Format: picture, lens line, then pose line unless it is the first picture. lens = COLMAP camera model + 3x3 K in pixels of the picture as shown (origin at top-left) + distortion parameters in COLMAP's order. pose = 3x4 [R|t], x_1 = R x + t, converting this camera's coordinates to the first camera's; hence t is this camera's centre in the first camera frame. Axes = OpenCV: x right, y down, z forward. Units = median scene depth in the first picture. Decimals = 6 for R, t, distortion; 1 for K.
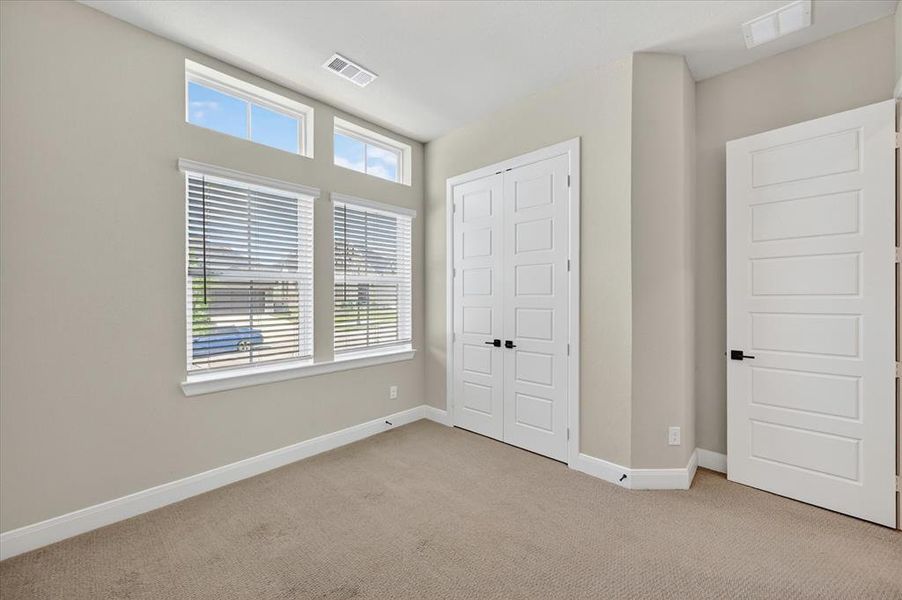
lens RADIAL K [[355.8, 0, 459.8], [0, 355.8, 299.3], [0, 0, 1]] dist [-0.001764, -0.000392]
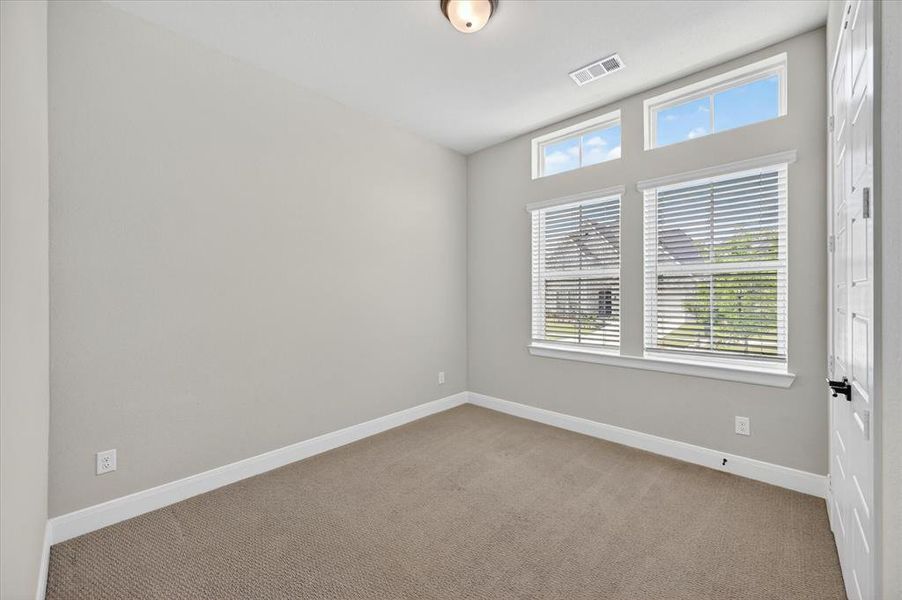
lens RADIAL K [[355.8, 0, 456.5], [0, 355.8, 299.7], [0, 0, 1]] dist [-0.001764, -0.000392]
pose [[-0.004986, 0.002621, -0.999984, 0.604475], [-0.015491, 0.999876, 0.002698, 0.024750], [0.999868, 0.015504, -0.004945, 0.512346]]
